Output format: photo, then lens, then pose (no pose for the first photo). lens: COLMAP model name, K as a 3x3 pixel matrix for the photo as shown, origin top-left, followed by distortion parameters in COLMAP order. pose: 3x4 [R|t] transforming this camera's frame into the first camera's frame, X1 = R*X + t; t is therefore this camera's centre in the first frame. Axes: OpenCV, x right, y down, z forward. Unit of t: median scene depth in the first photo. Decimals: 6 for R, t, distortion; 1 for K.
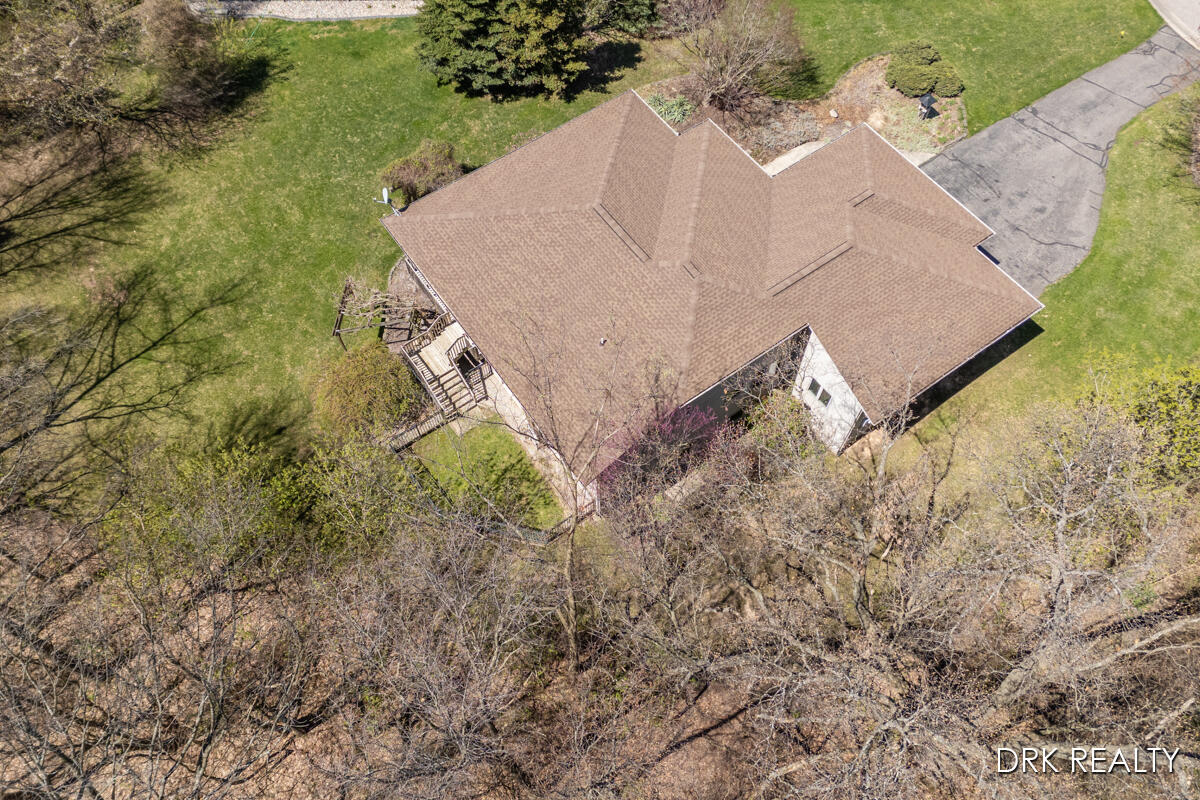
lens RADIAL K [[884.3, 0, 598.3], [0, 884.3, 398.1], [0, 0, 1]] dist [0.065043, -0.057507]
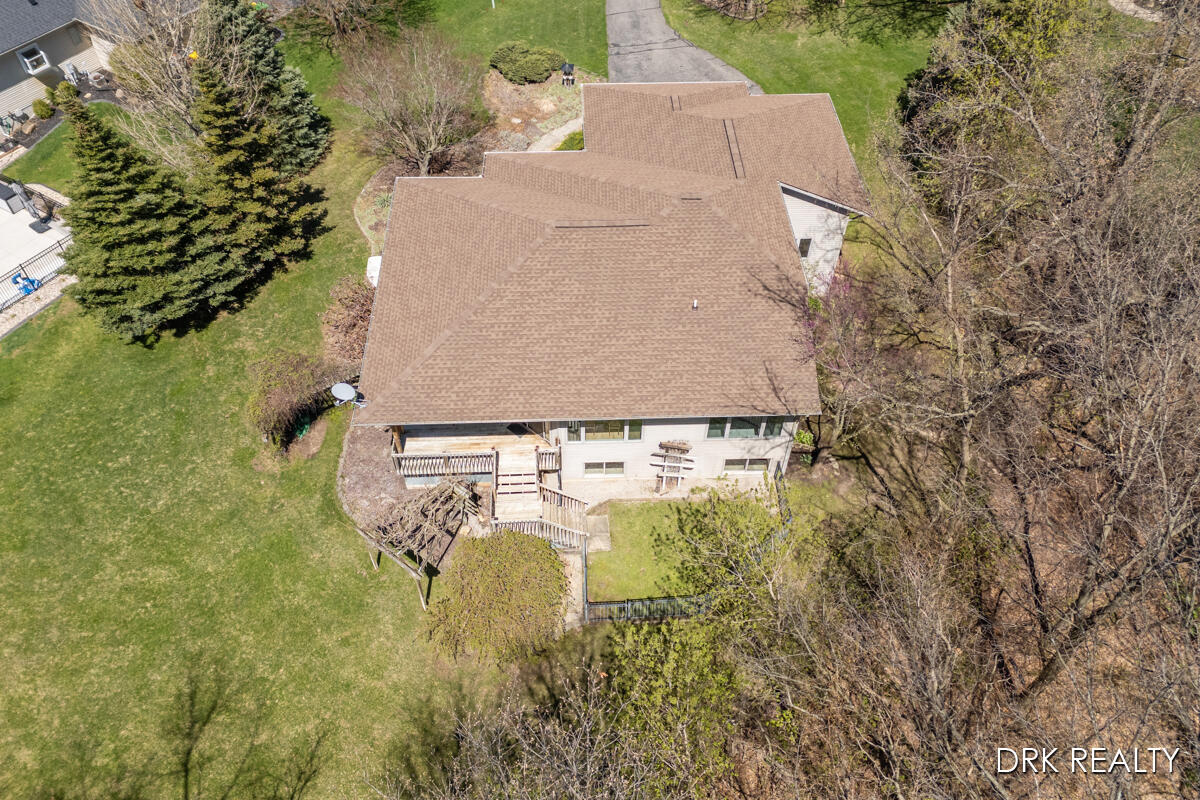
lens RADIAL K [[884.3, 0, 602.0], [0, 884.3, 397.3], [0, 0, 1]] dist [0.065043, -0.057507]
pose [[0.543862, -0.625273, 0.559686, -0.456008], [0.729897, 0.681563, 0.052172, -0.086303], [-0.414083, 0.380139, 0.827061, 0.240977]]
